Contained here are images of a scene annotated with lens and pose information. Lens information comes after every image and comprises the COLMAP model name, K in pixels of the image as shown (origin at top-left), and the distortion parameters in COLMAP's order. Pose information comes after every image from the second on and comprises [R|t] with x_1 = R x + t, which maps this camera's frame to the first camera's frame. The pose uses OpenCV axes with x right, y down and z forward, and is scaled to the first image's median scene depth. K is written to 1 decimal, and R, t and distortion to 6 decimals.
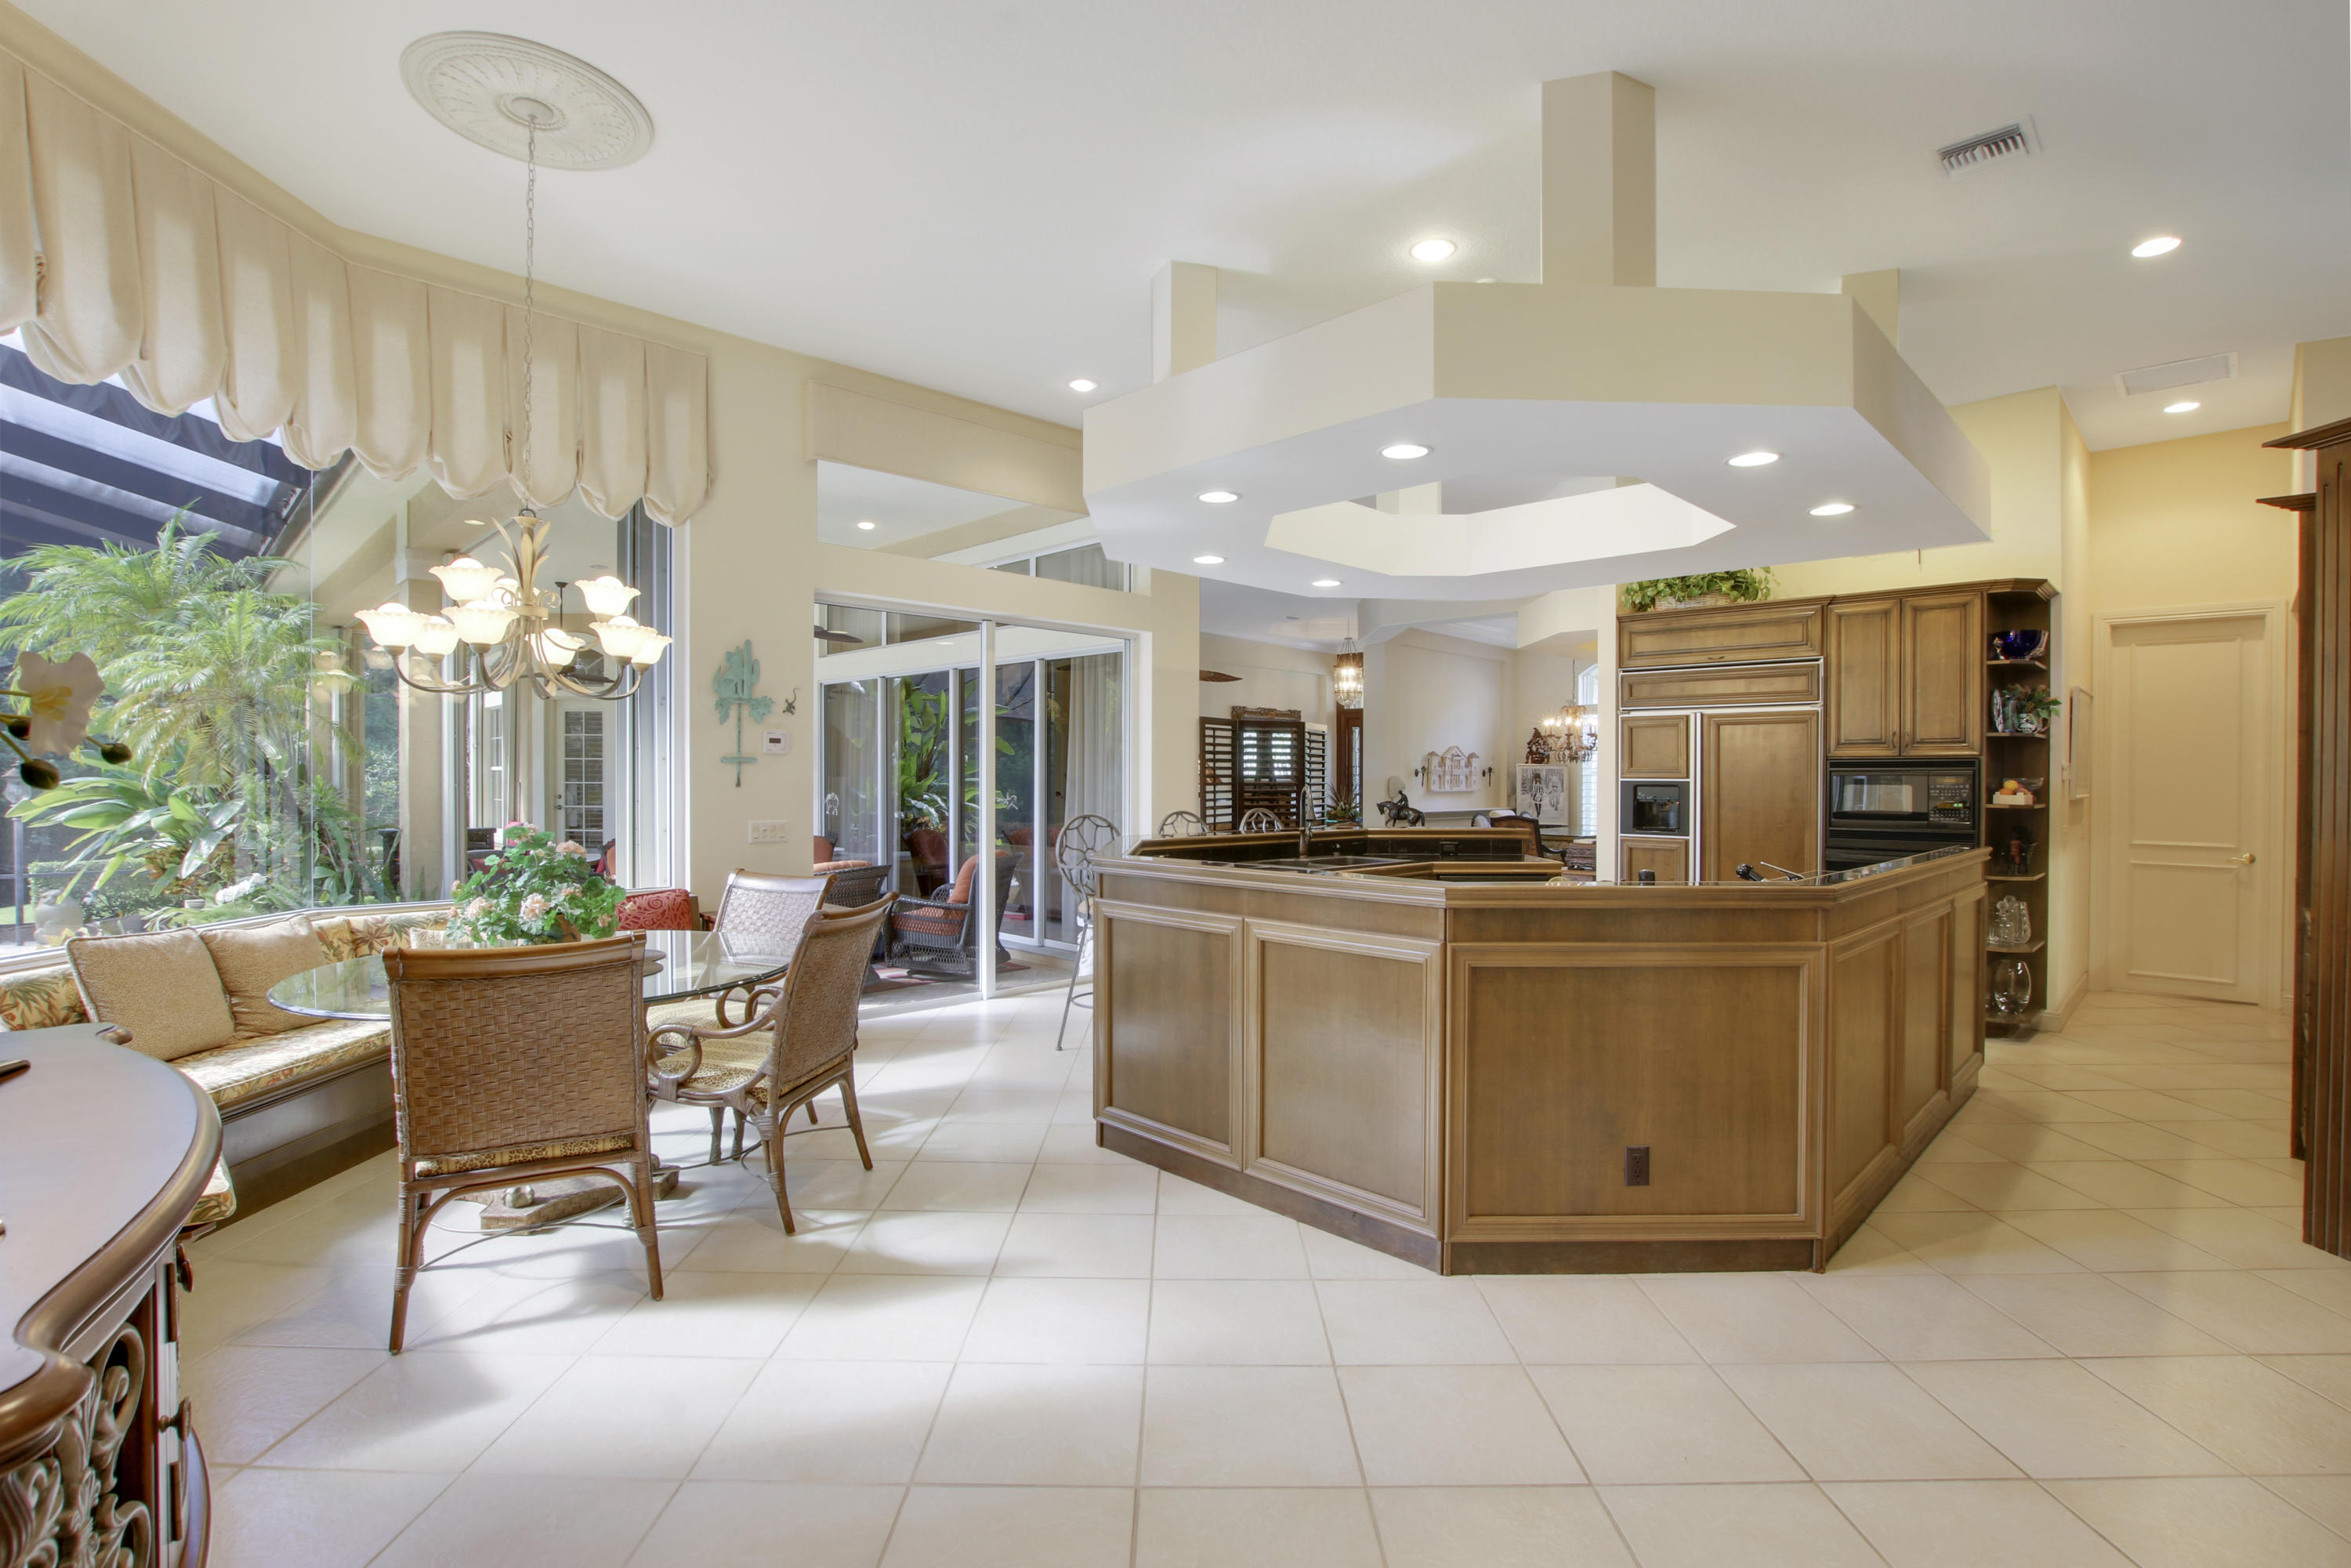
lens RADIAL K [[1086.5, 0, 1190.5], [0, 1086.5, 773.5], [0, 0, 1]] dist [-0.031721, 0.001080]
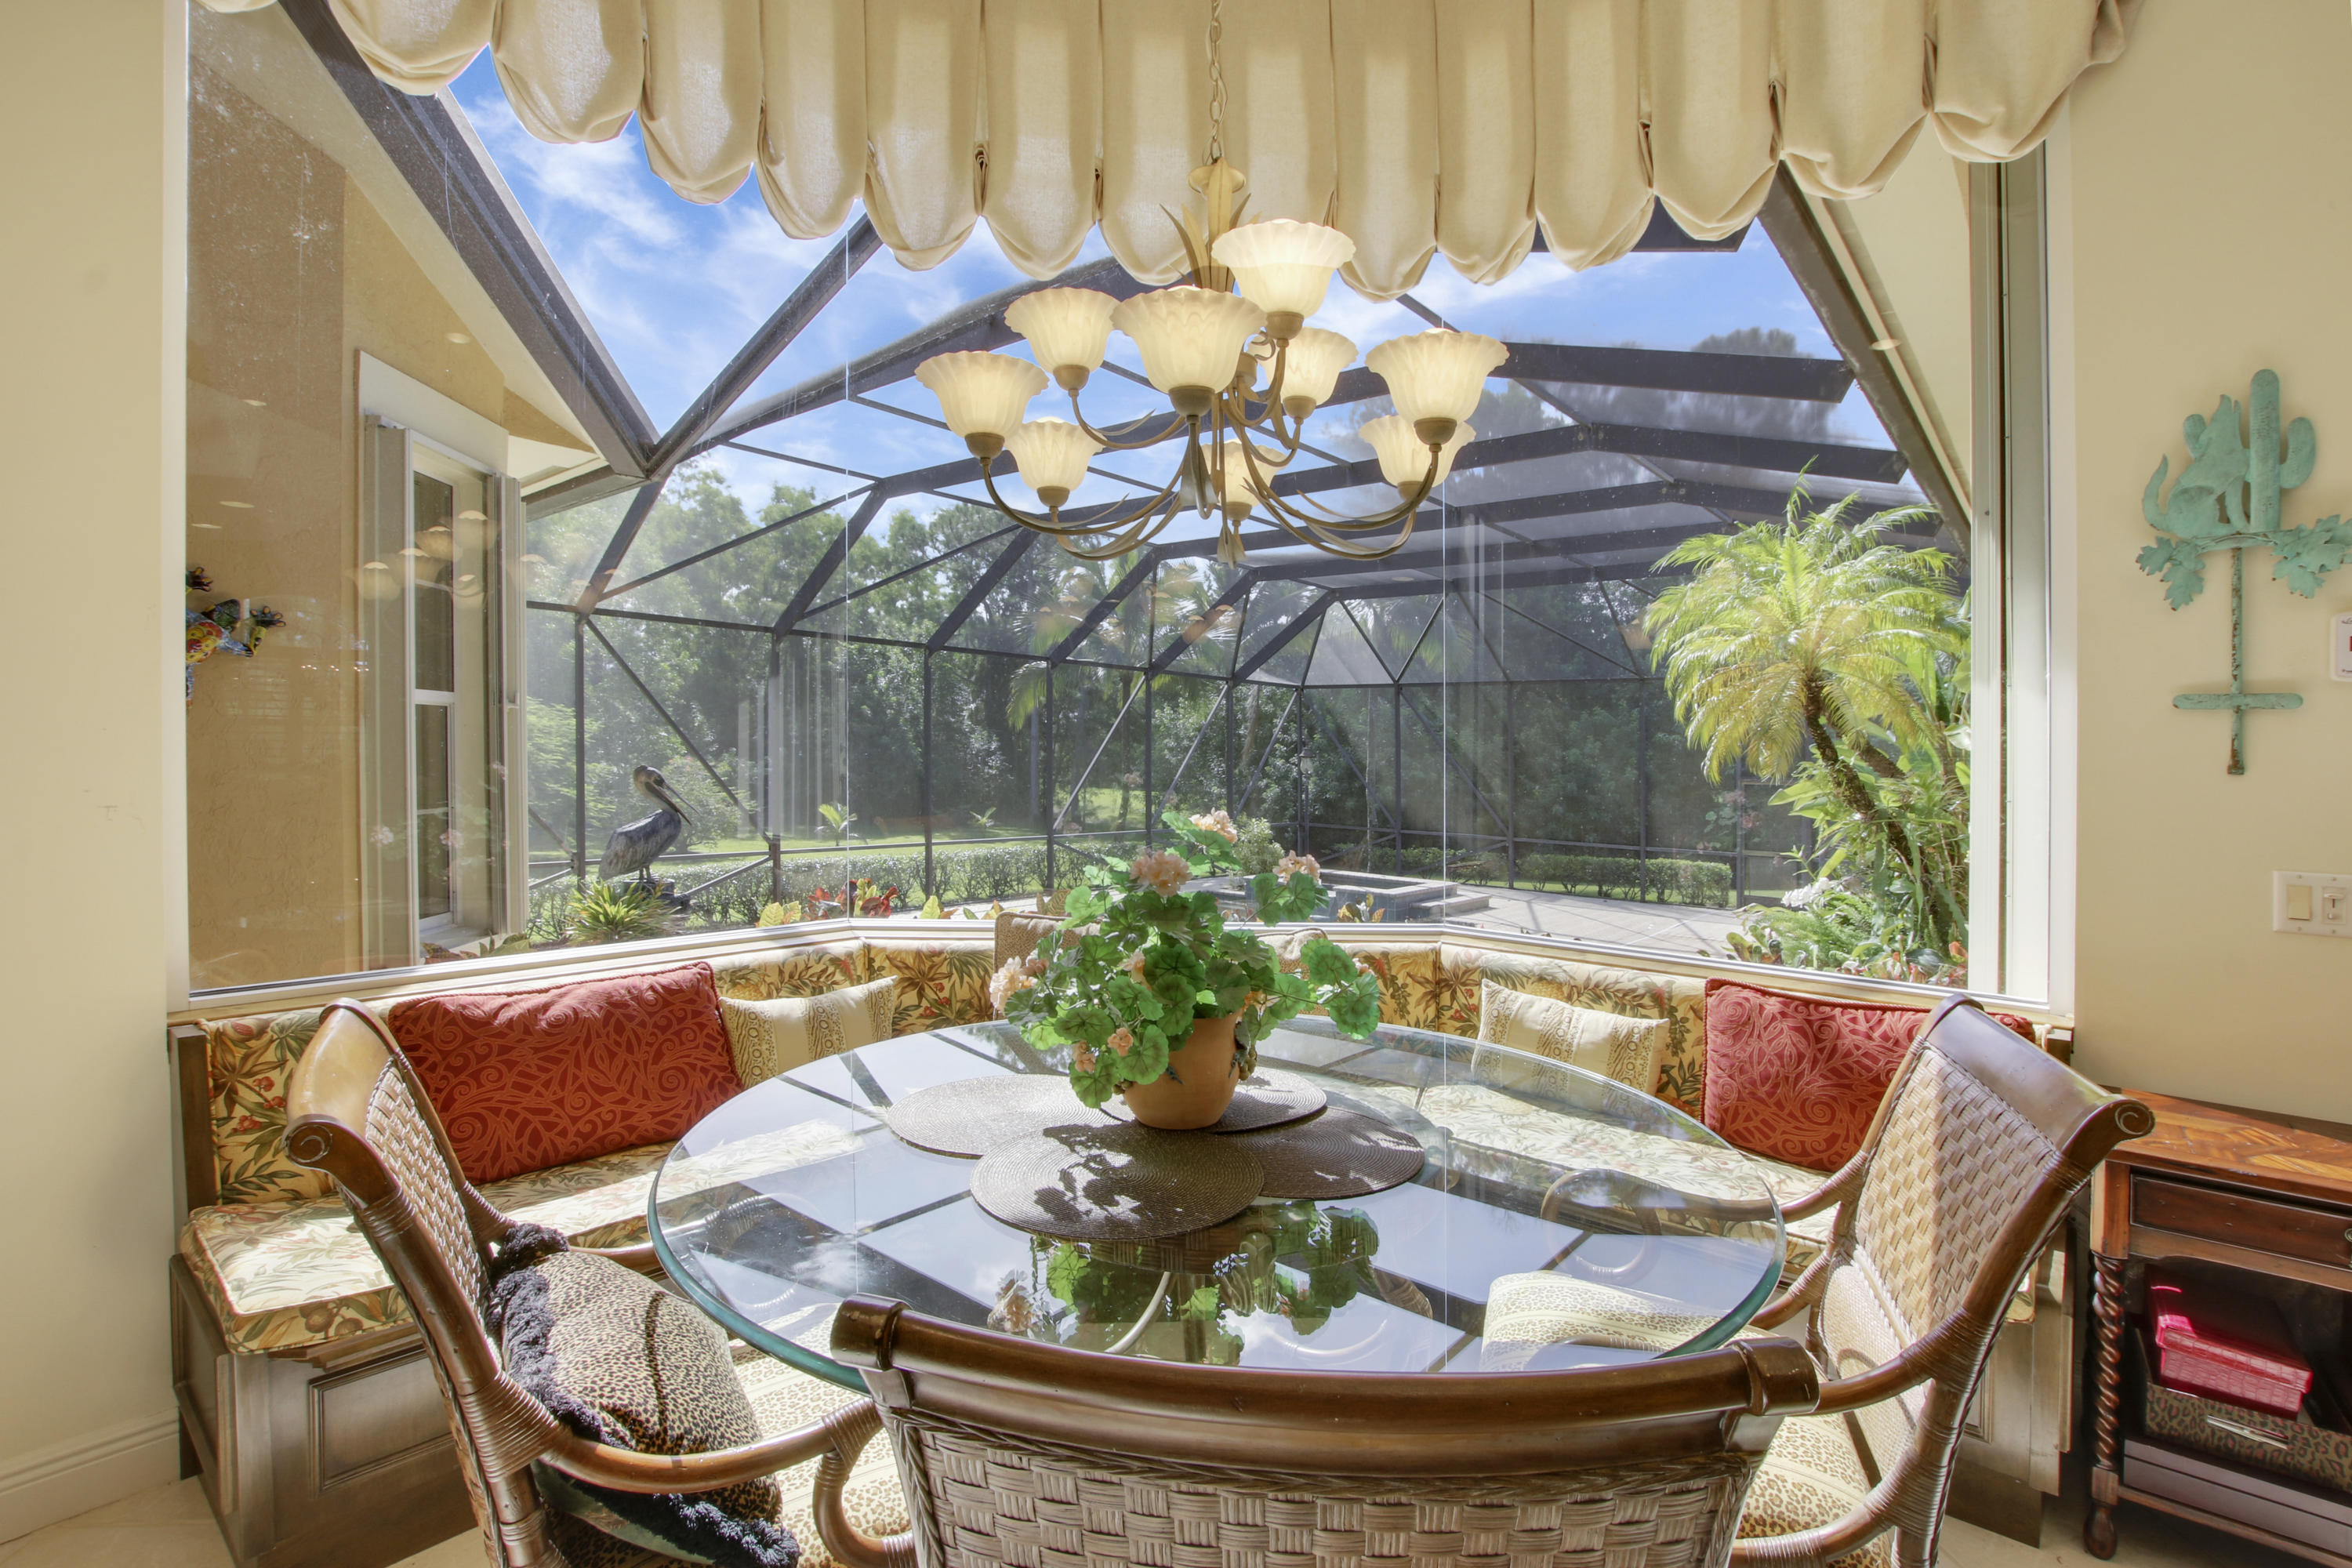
lens RADIAL K [[1087.0, 0, 1191.0], [0, 1087.0, 773.5], [0, 0, 1]] dist [-0.031721, 0.001080]
pose [[0.104801, 0.014784, -0.994383, -0.094736], [-0.000123, 0.999890, 0.014853, 0.007482], [0.994493, -0.001434, 0.104791, 0.607698]]
